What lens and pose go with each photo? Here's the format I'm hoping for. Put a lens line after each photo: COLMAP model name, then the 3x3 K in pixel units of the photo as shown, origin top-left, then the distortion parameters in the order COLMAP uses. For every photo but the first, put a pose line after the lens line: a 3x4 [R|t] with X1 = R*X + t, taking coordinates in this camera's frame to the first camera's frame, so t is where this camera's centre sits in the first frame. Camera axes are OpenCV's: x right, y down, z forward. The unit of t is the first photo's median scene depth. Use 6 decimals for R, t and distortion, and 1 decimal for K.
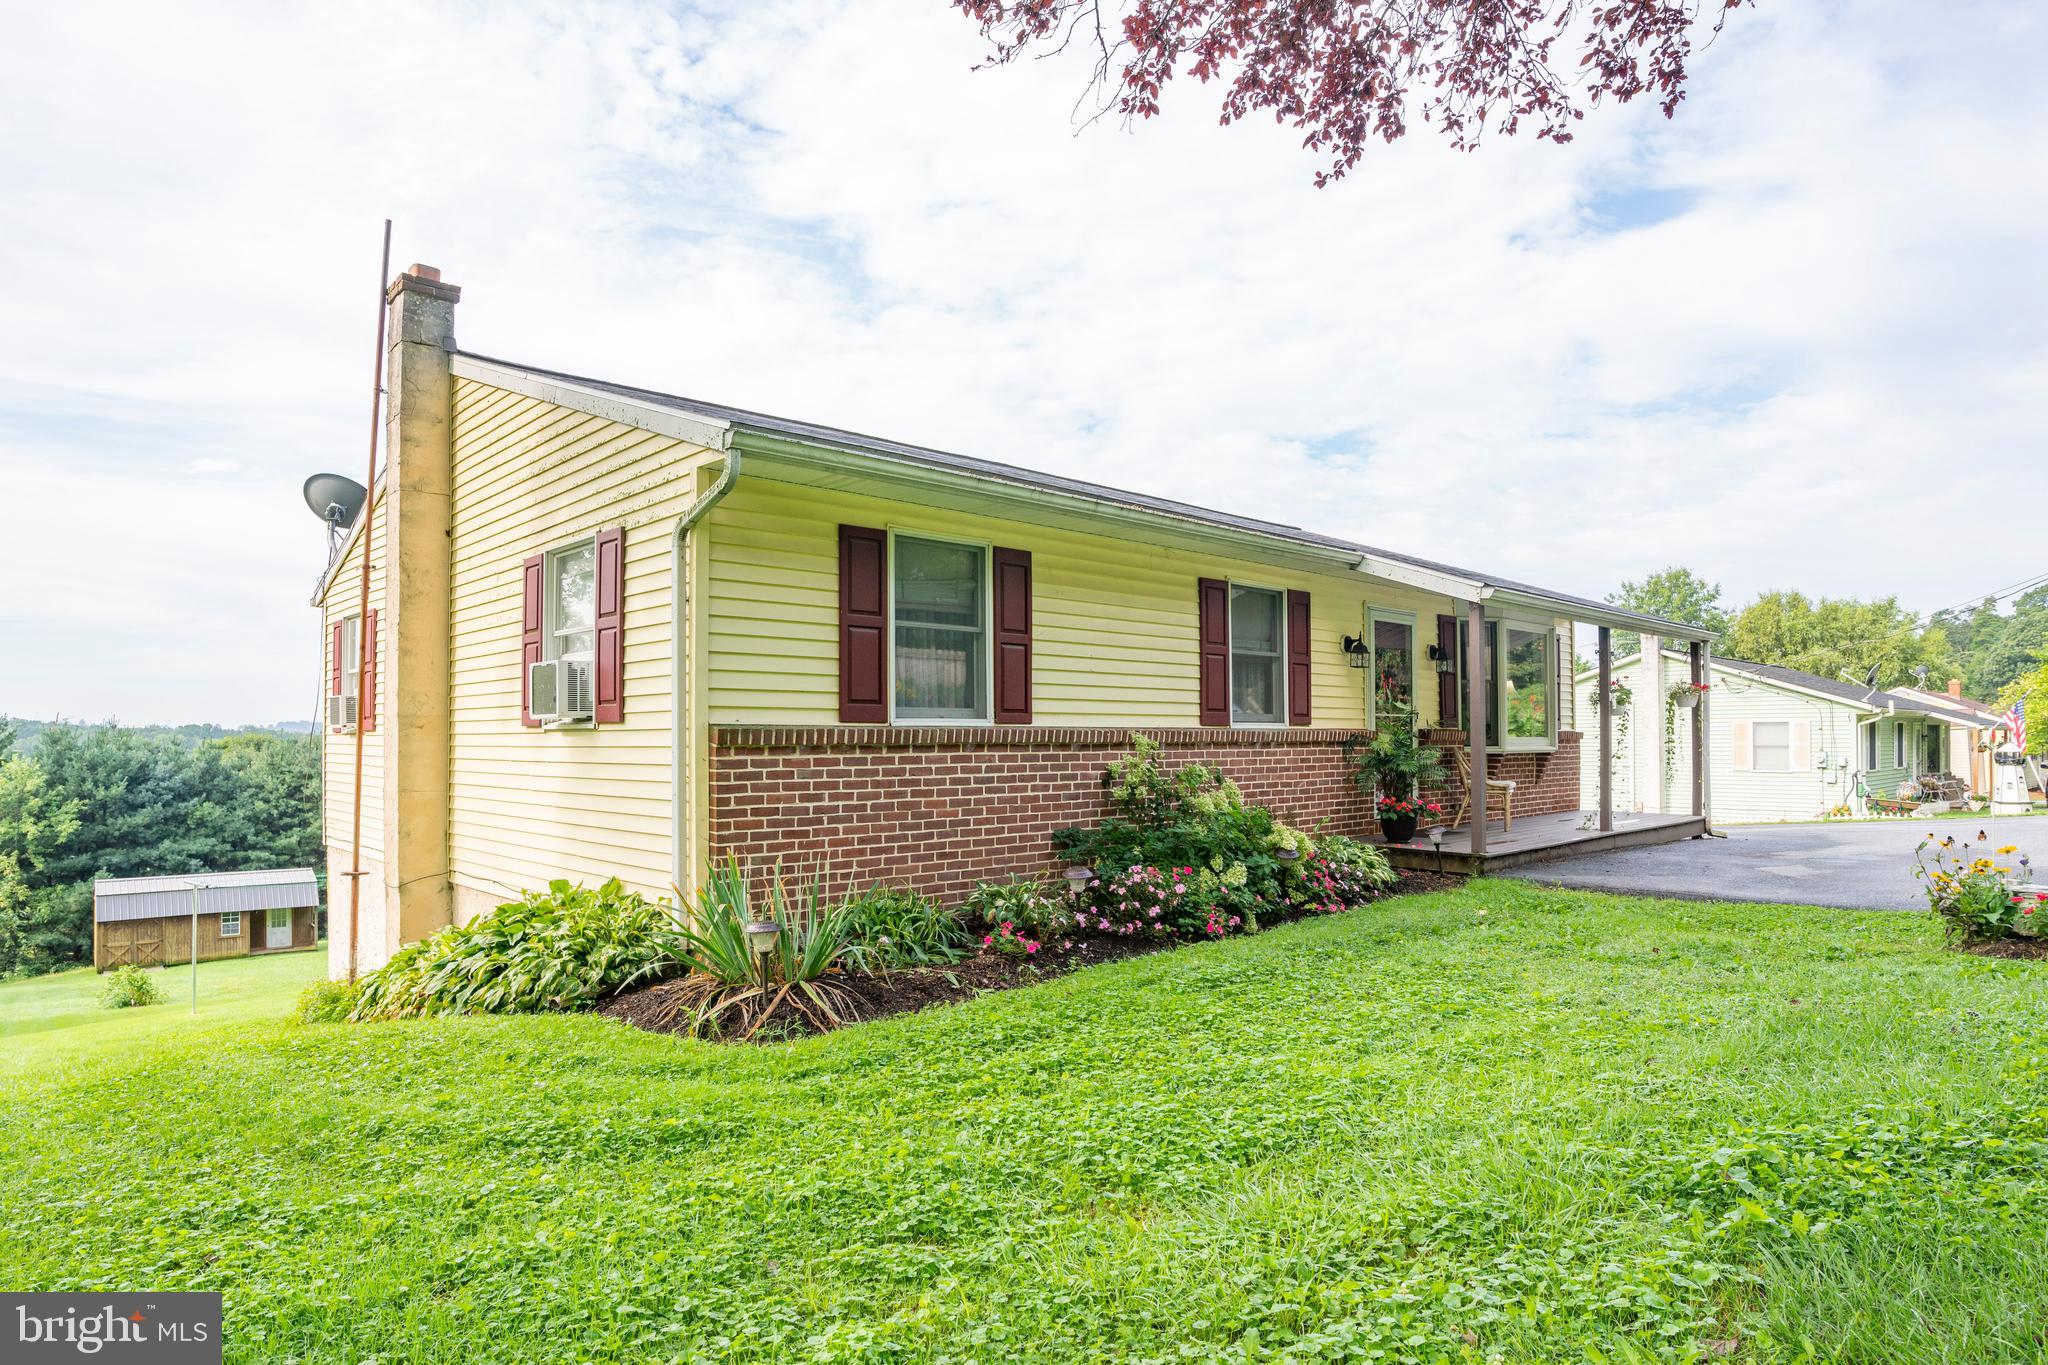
lens RADIAL K [[1162.2, 0, 1039.7], [0, 1162.2, 698.6], [0, 0, 1]] dist [-0.046449, -0.001817]
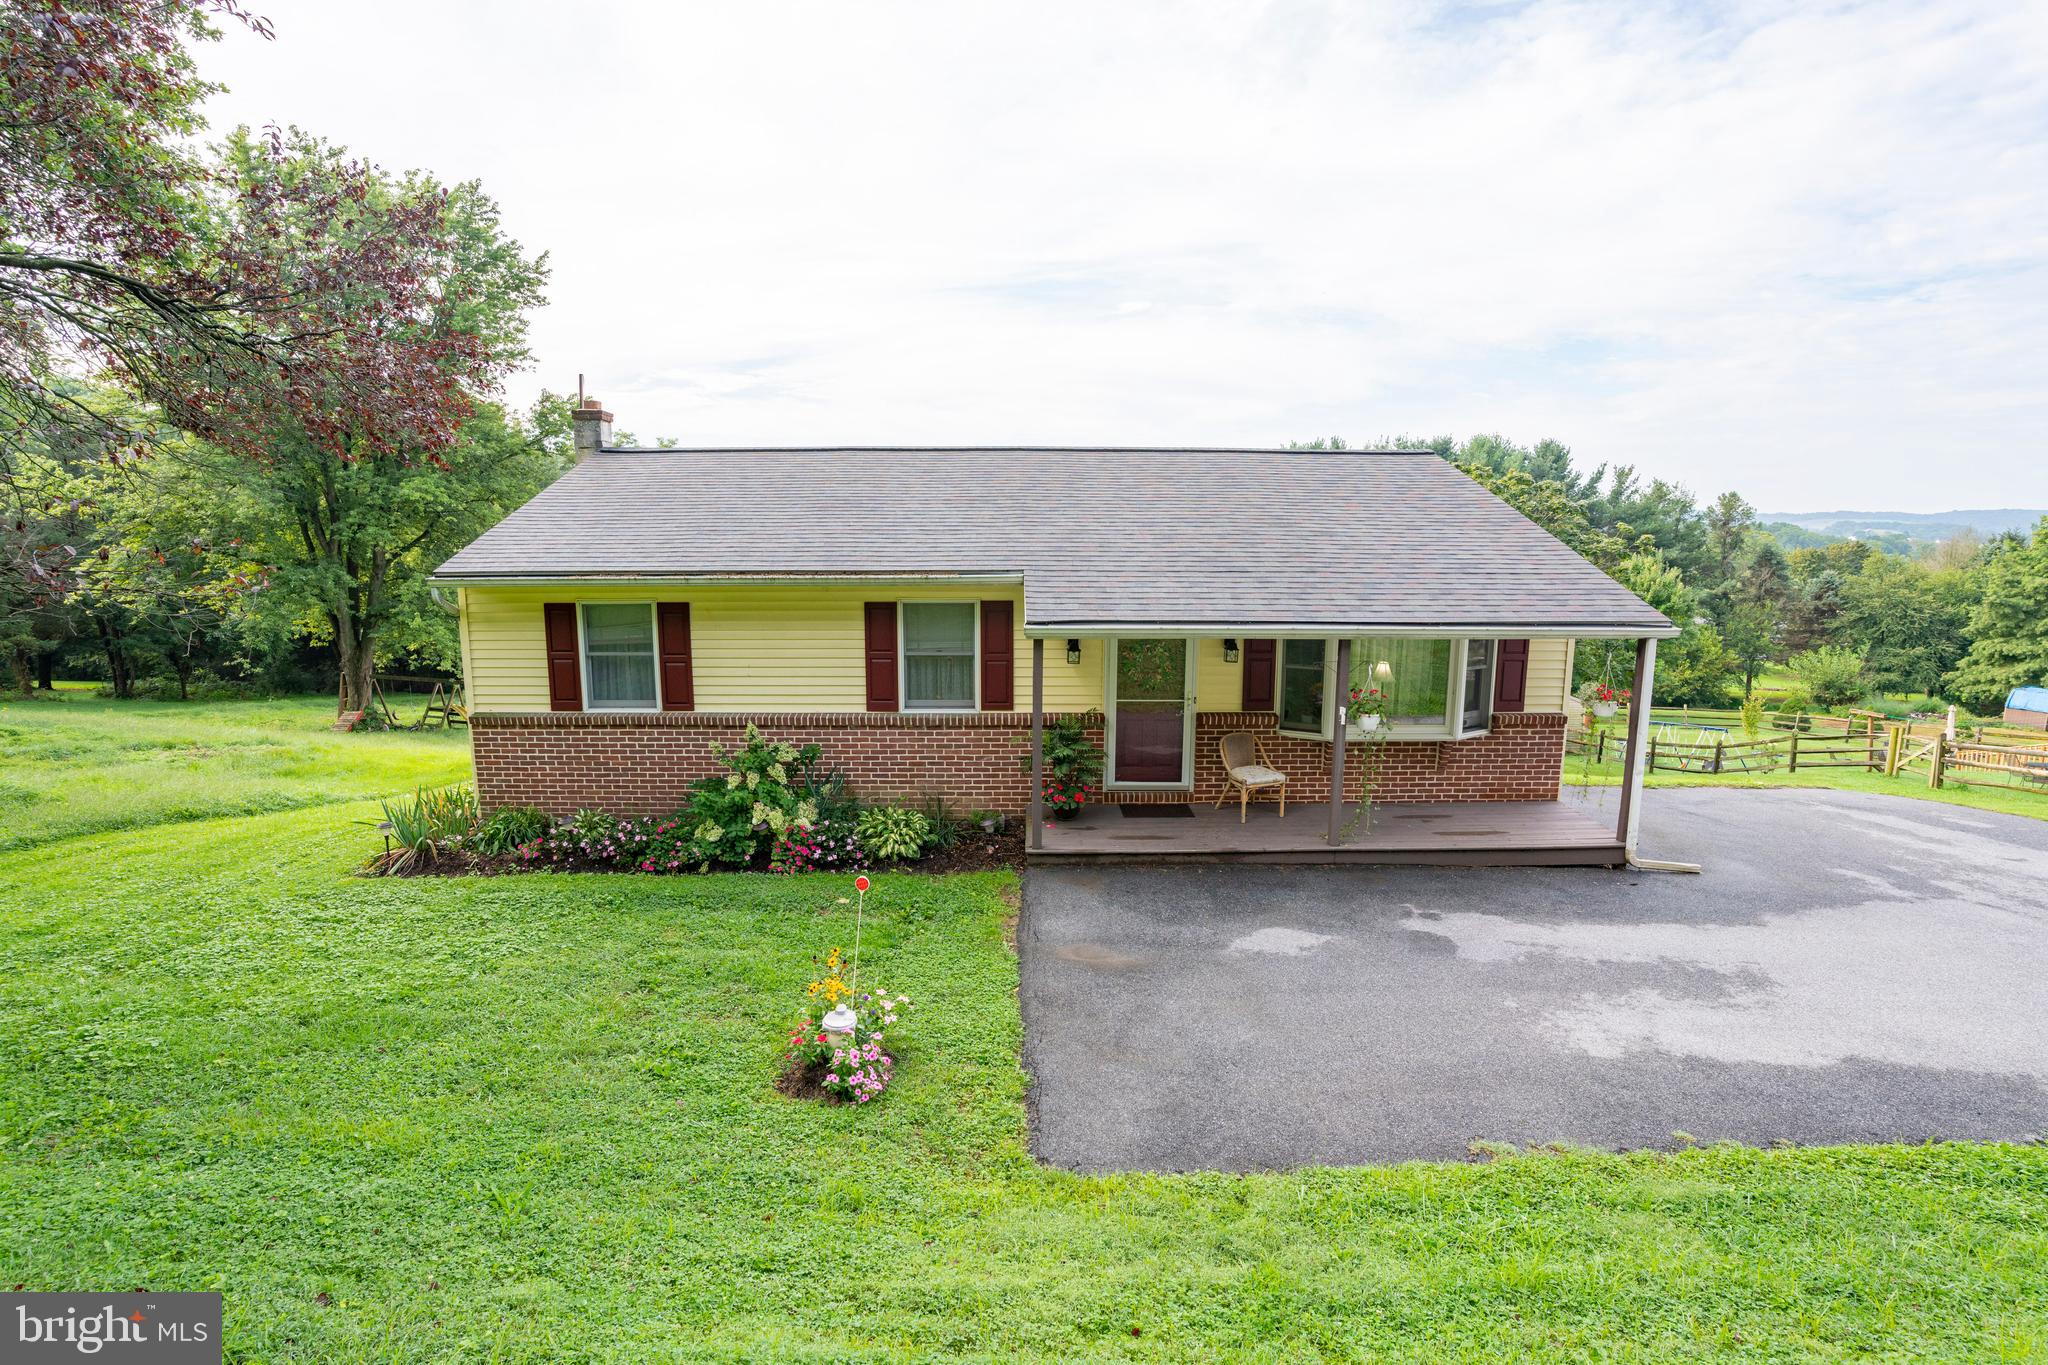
lens RADIAL K [[1037.7, 0, 1012.1], [0, 1037.7, 677.6], [0, 0, 1]] dist [-0.028480, 0.001804]
pose [[0.723305, 0.110478, -0.681634, 0.191604], [0.019641, 0.983428, 0.180233, -0.040764], [0.690250, -0.143752, 0.709148, 0.045432]]
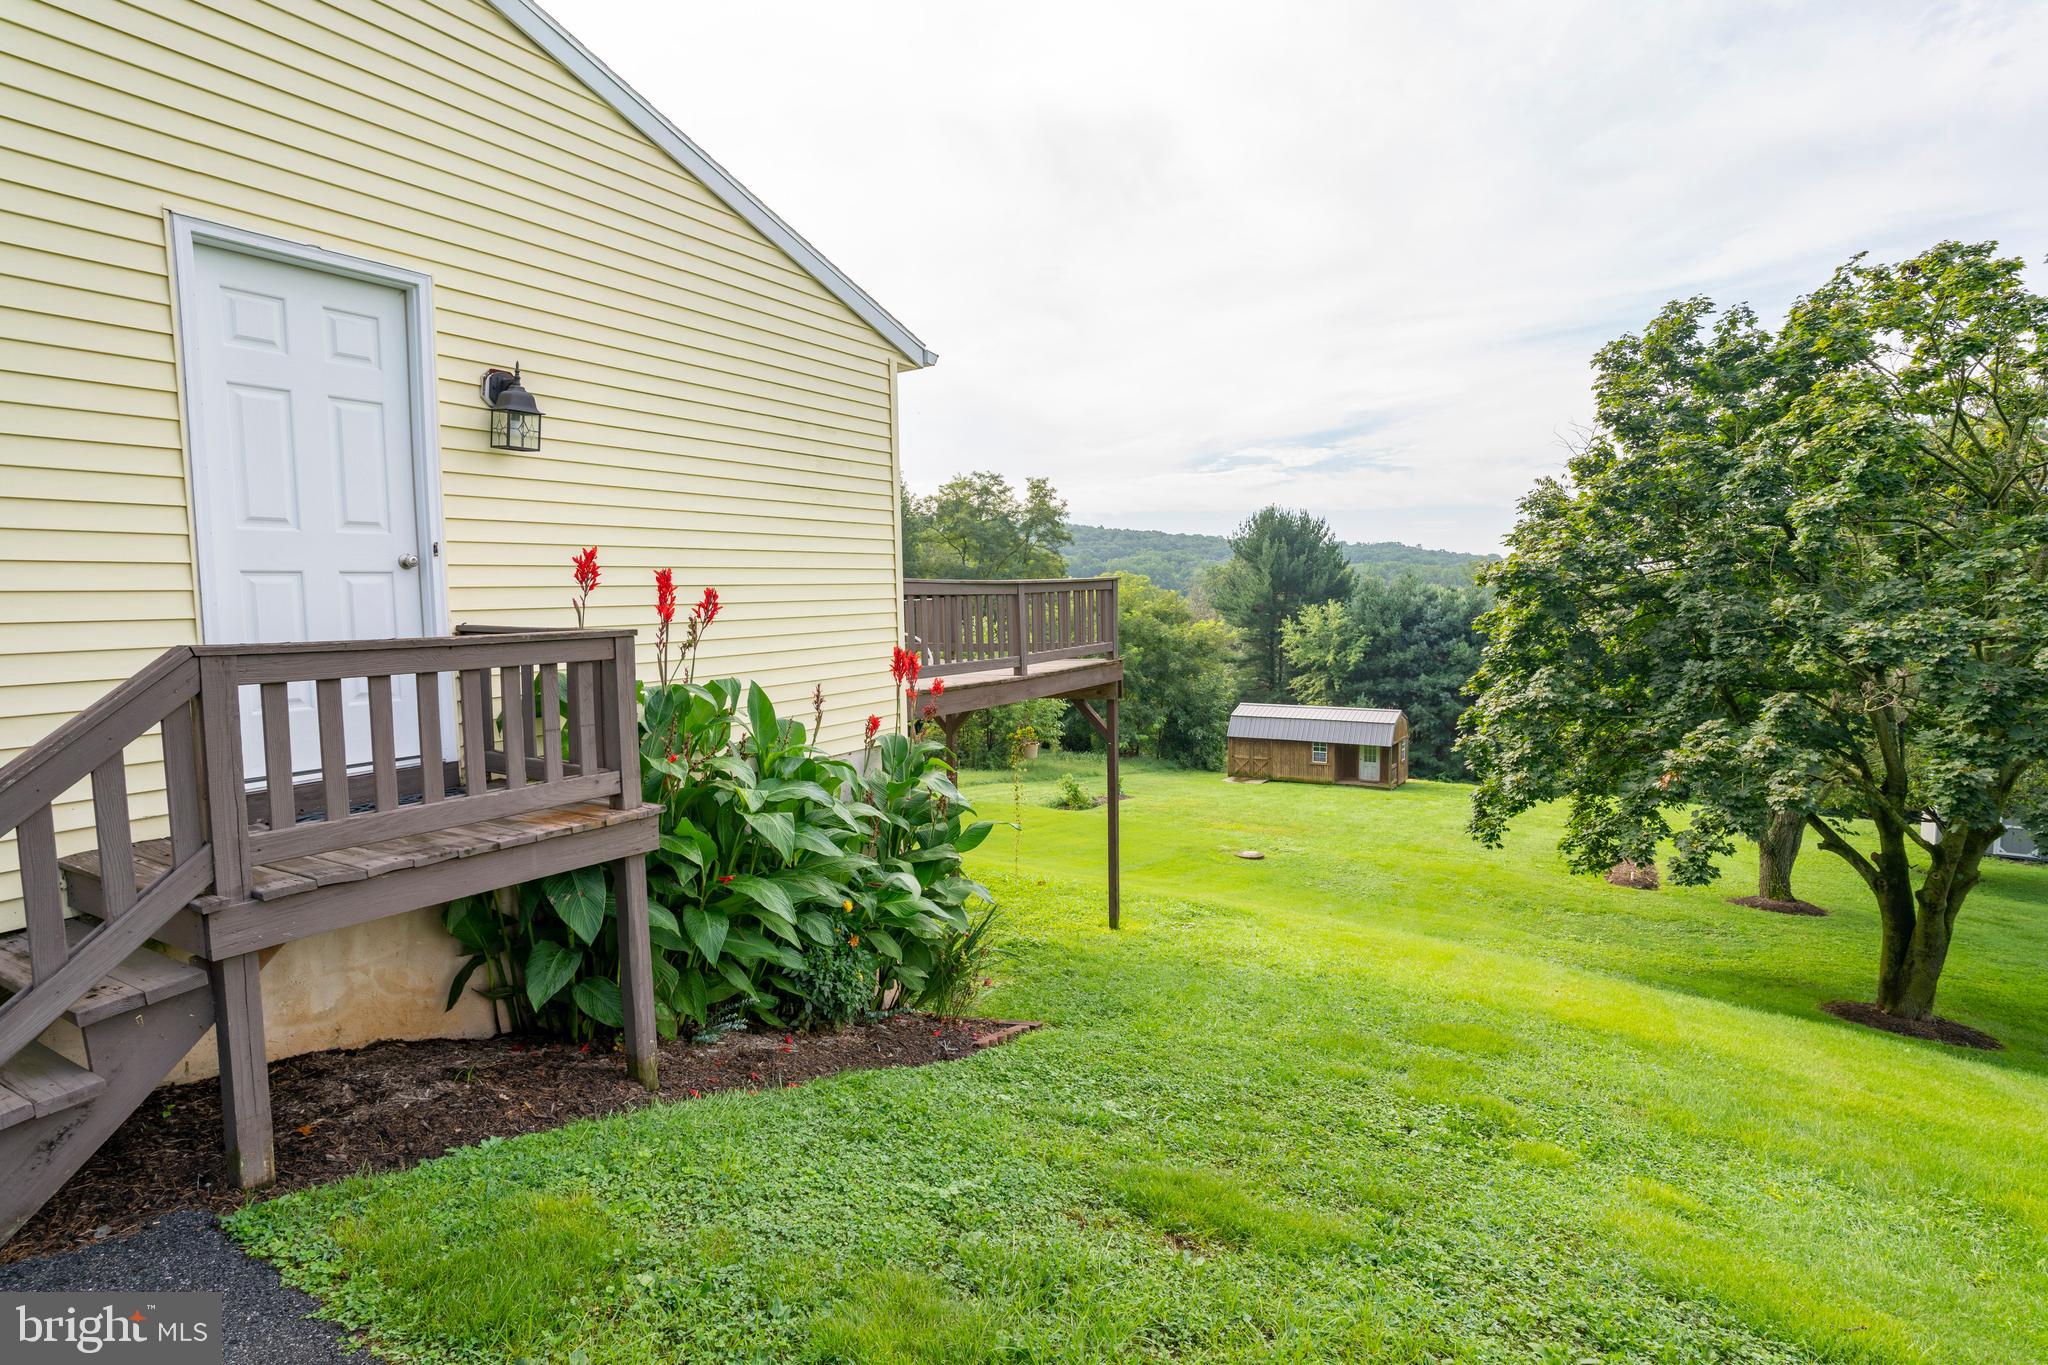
lens RADIAL K [[1037.7, 0, 1046.3], [0, 1037.7, 694.6], [0, 0, 1]] dist [-0.028480, 0.001804]
pose [[0.260445, 0.089405, -0.961340, 0.148485], [0.051770, 0.992978, 0.106372, 0.014981], [0.964100, -0.077473, 0.253987, 0.376795]]
